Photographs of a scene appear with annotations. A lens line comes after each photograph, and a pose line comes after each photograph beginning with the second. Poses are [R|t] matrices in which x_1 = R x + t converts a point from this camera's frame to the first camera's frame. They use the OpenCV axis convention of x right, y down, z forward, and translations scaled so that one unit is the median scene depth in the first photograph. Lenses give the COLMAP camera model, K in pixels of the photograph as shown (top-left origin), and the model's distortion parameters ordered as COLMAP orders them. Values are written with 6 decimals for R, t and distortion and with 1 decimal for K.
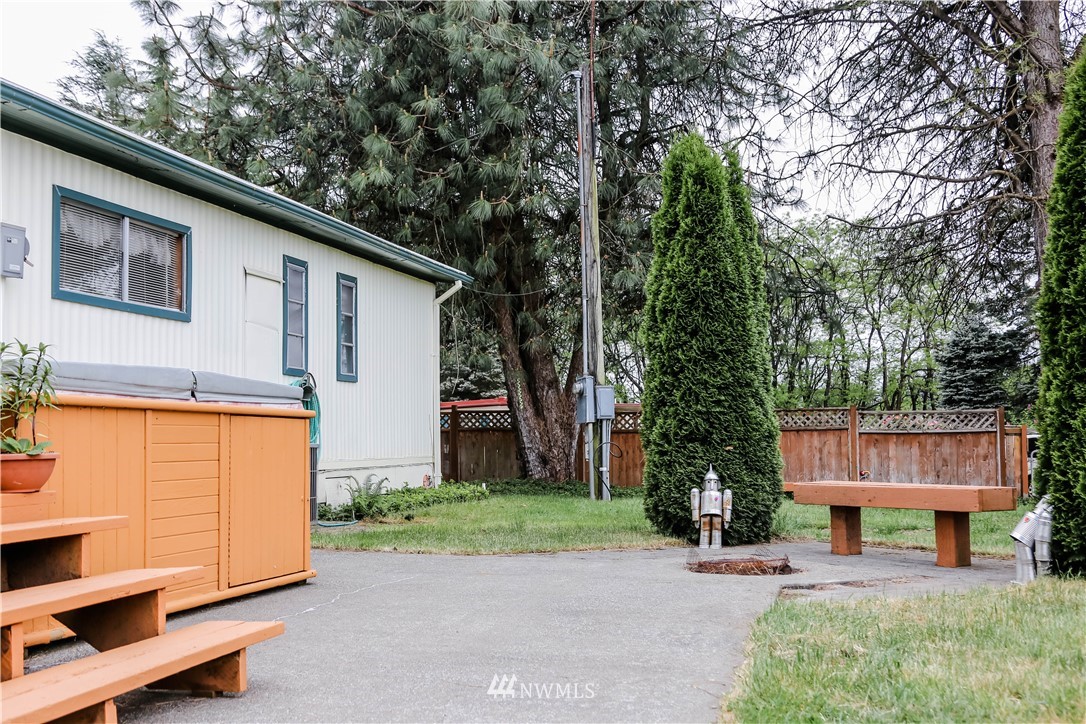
lens RADIAL K [[1163.5, 0, 543.0], [0, 1163.5, 362.0], [0, 0, 1]] dist [-0.006232, 0.019776]
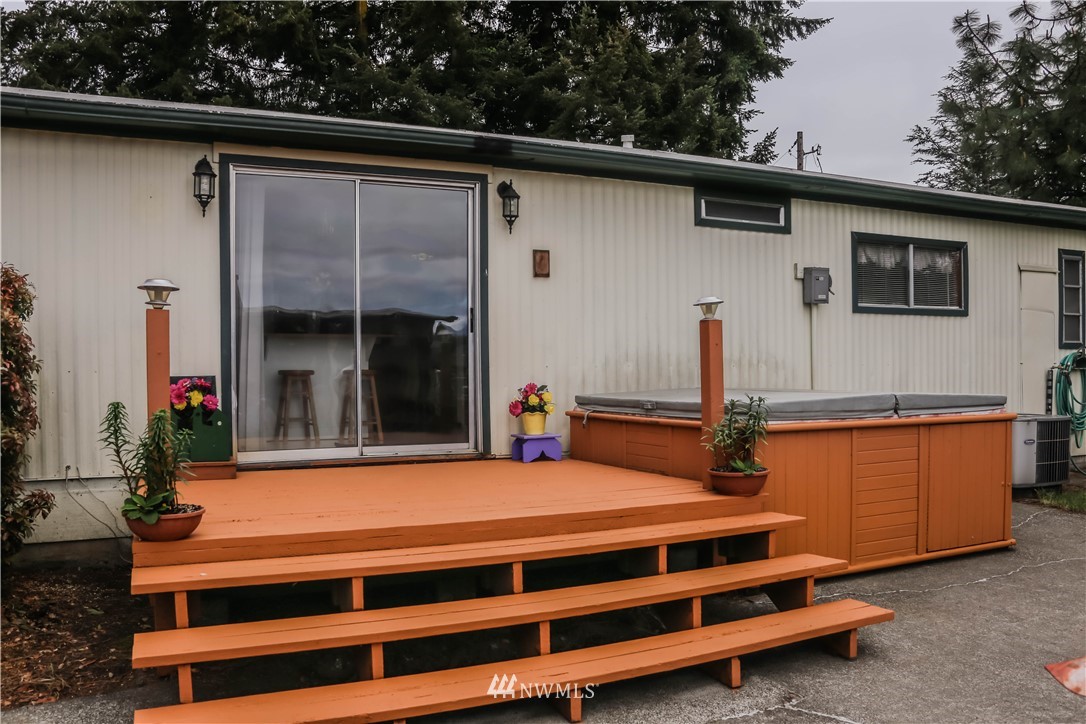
lens RADIAL K [[888.2, 0, 543.0], [0, 888.2, 362.0], [0, 0, 1]] dist [-0.145078, 0.103206]
pose [[0.641027, 0.017255, -0.767324, 0.149844], [0.054492, 0.996201, 0.067926, -0.085326], [0.765581, -0.085355, 0.637652, 0.024524]]
